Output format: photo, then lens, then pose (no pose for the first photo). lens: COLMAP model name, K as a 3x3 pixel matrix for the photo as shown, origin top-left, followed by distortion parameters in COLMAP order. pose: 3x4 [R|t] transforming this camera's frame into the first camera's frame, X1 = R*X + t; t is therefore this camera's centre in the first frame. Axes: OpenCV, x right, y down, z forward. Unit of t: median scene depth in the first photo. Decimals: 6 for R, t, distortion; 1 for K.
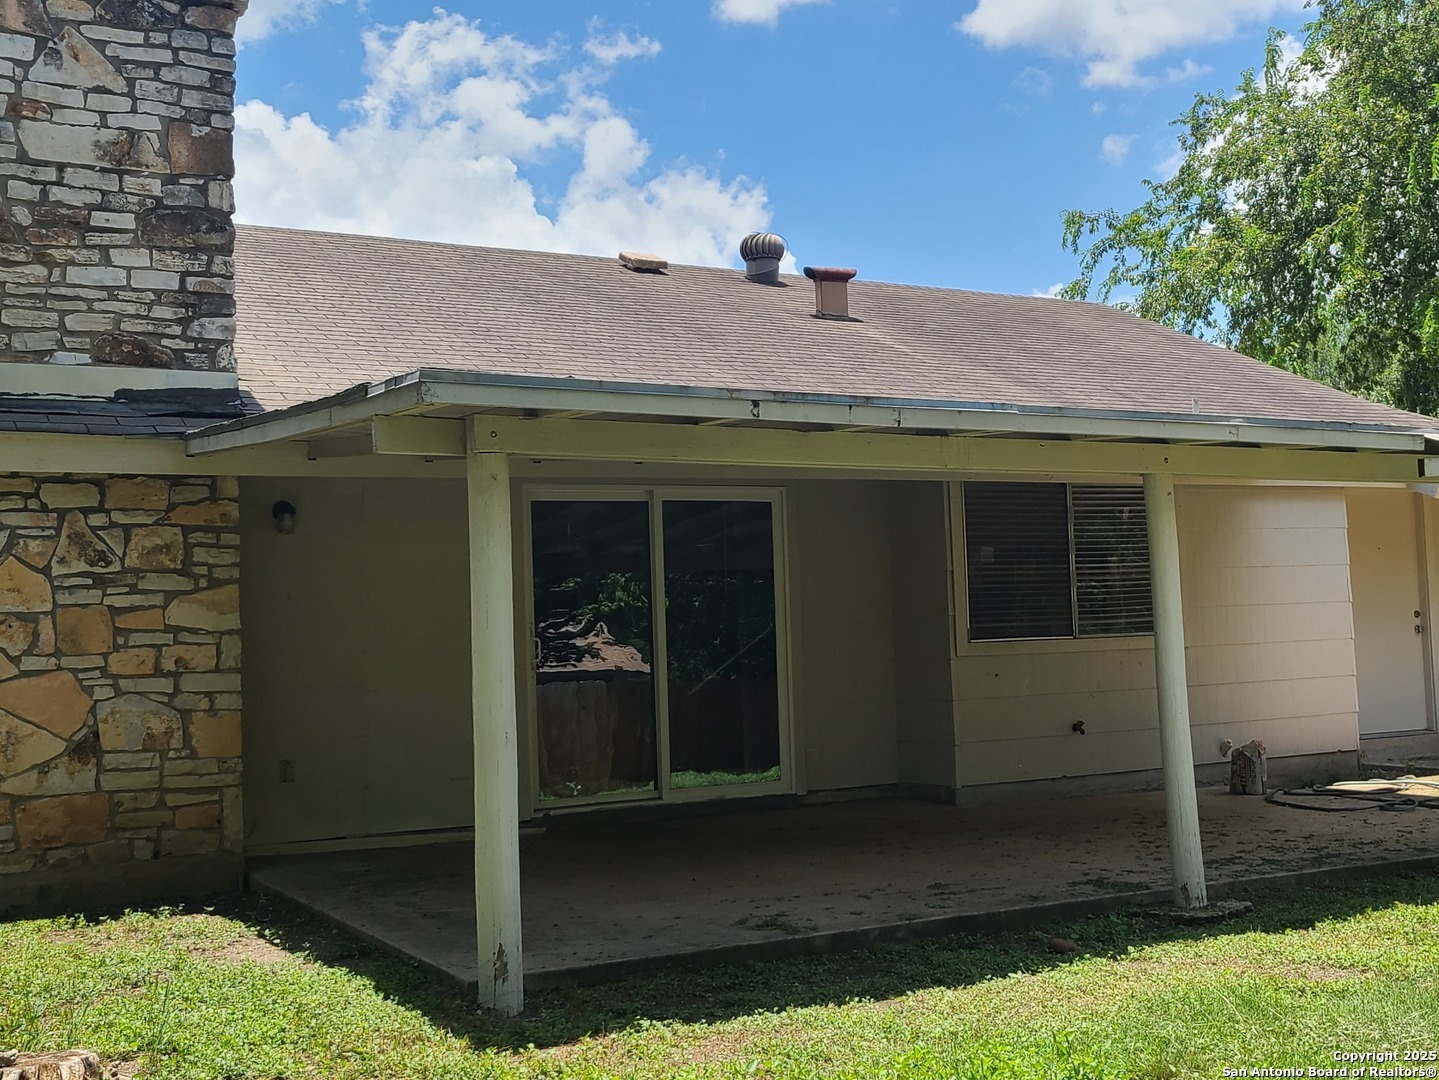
lens RADIAL K [[1818.3, 0, 790.9], [0, 1818.3, 518.9], [0, 0, 1]] dist [0.013237, 0.041334]
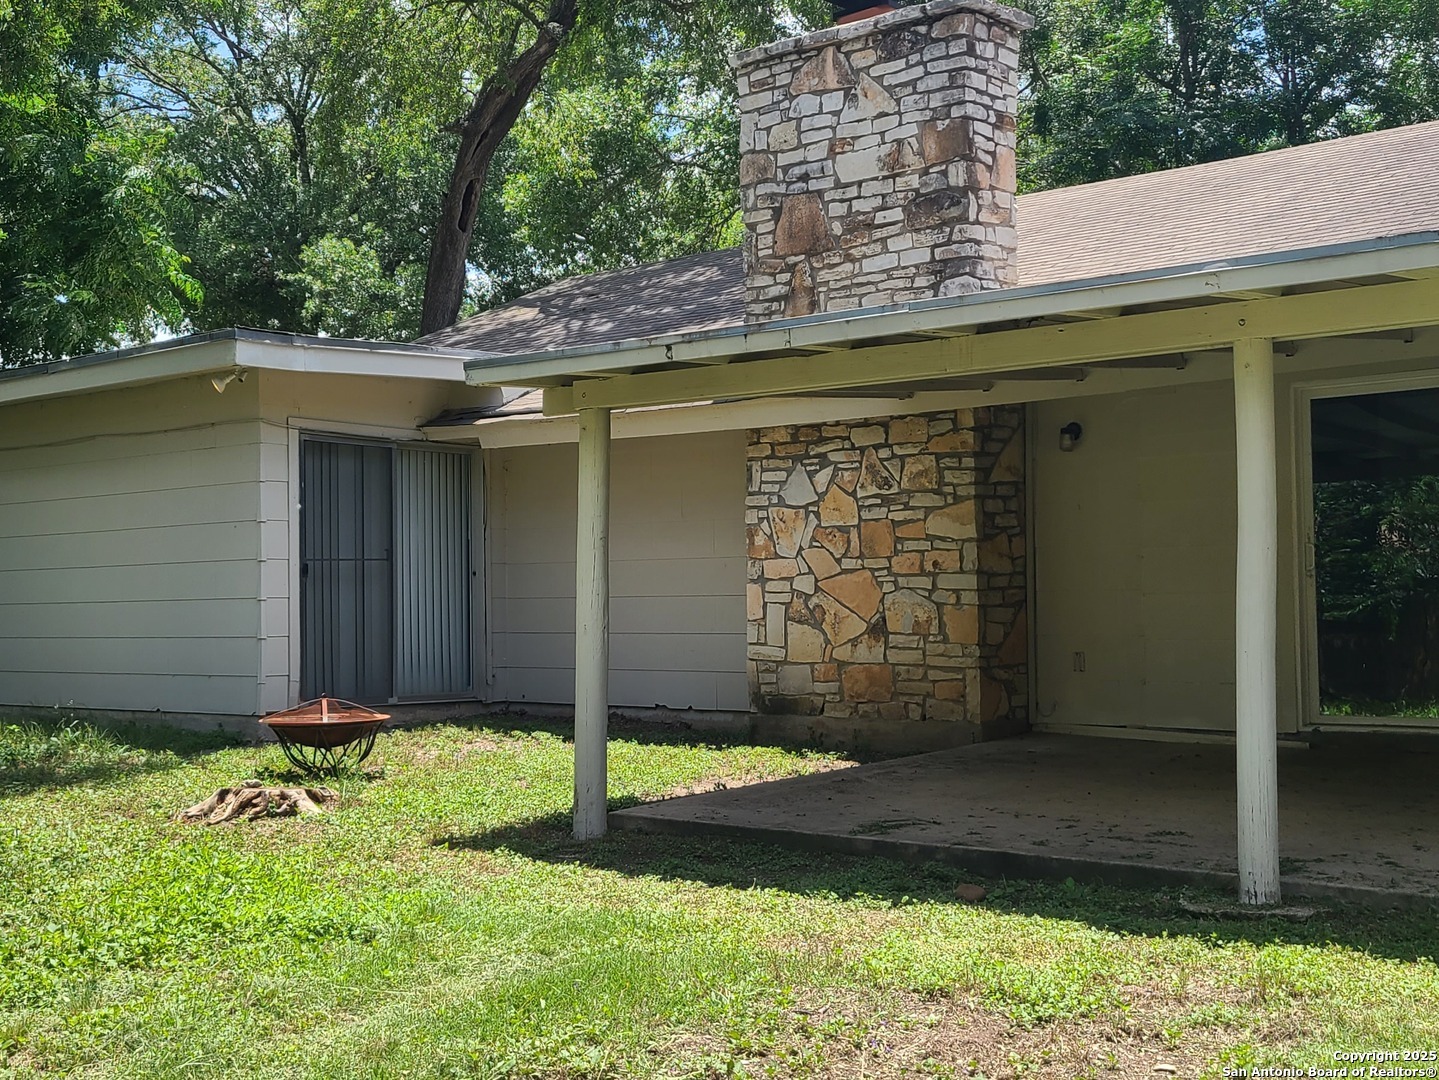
lens RADIAL K [[1818.3, 0, 790.9], [0, 1818.3, 518.9], [0, 0, 1]] dist [0.013237, 0.041334]
pose [[0.301276, -0.008058, -0.953503, 0.815394], [0.067468, 0.997638, 0.012886, 0.025556], [0.951147, -0.068213, 0.301108, 0.542134]]
